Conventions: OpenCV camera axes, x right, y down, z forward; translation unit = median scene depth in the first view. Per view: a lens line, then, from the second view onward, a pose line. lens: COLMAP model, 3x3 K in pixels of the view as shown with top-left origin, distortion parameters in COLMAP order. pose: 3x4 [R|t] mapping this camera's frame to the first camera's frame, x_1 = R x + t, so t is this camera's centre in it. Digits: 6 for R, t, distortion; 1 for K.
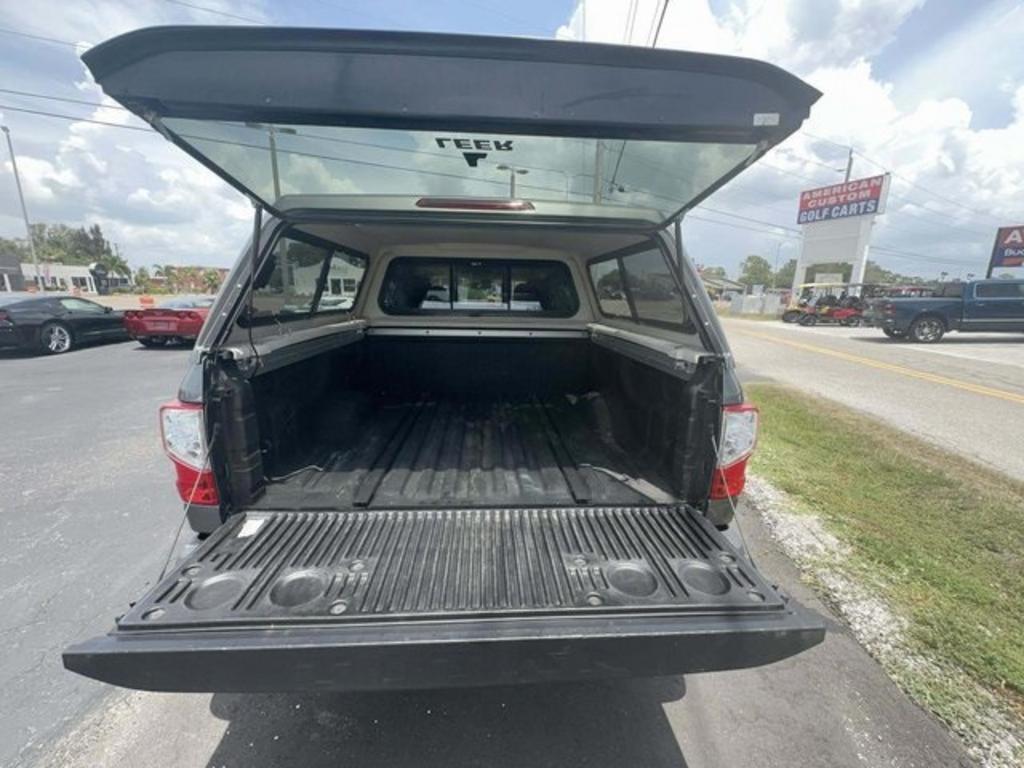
lens RADIAL K [[411.7, 0, 503.9], [0, 411.7, 369.0], [0, 0, 1]] dist [-0.004922, -0.000435]
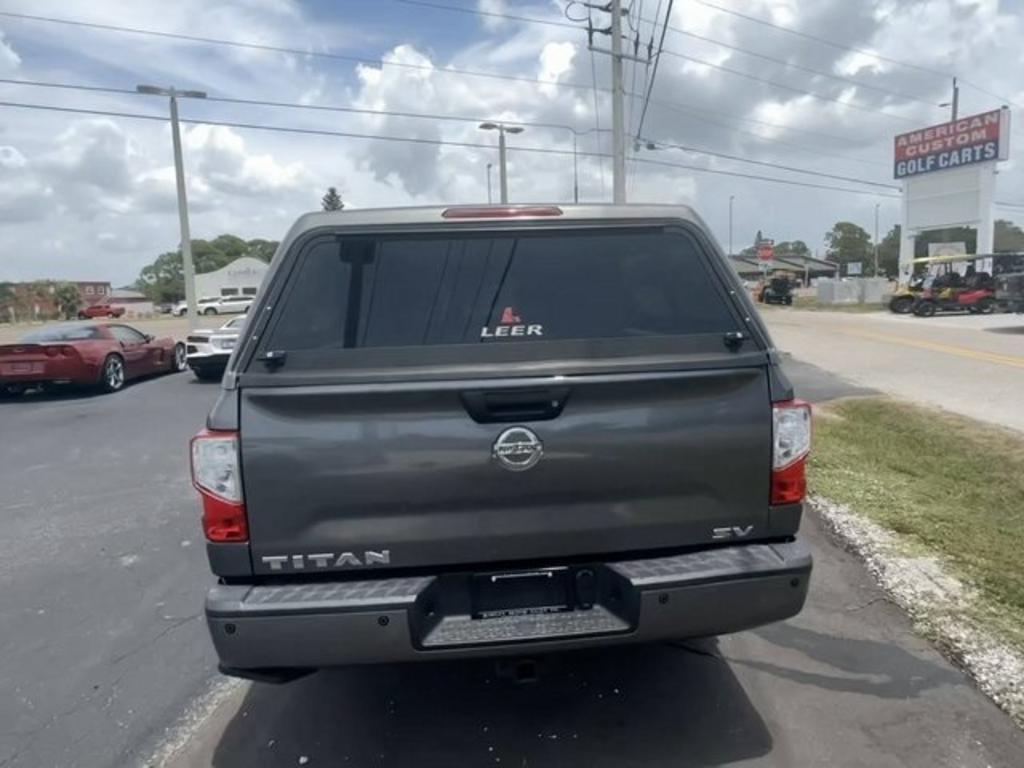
lens RADIAL K [[606.6, 0, 509.8], [0, 606.6, 340.8], [0, 0, 1]] dist [-0.002152, -0.002044]
pose [[0.998090, -0.057437, 0.022755, -0.026952], [0.059509, 0.992761, -0.104325, 0.013013], [-0.016598, 0.105480, 0.994283, -0.101349]]
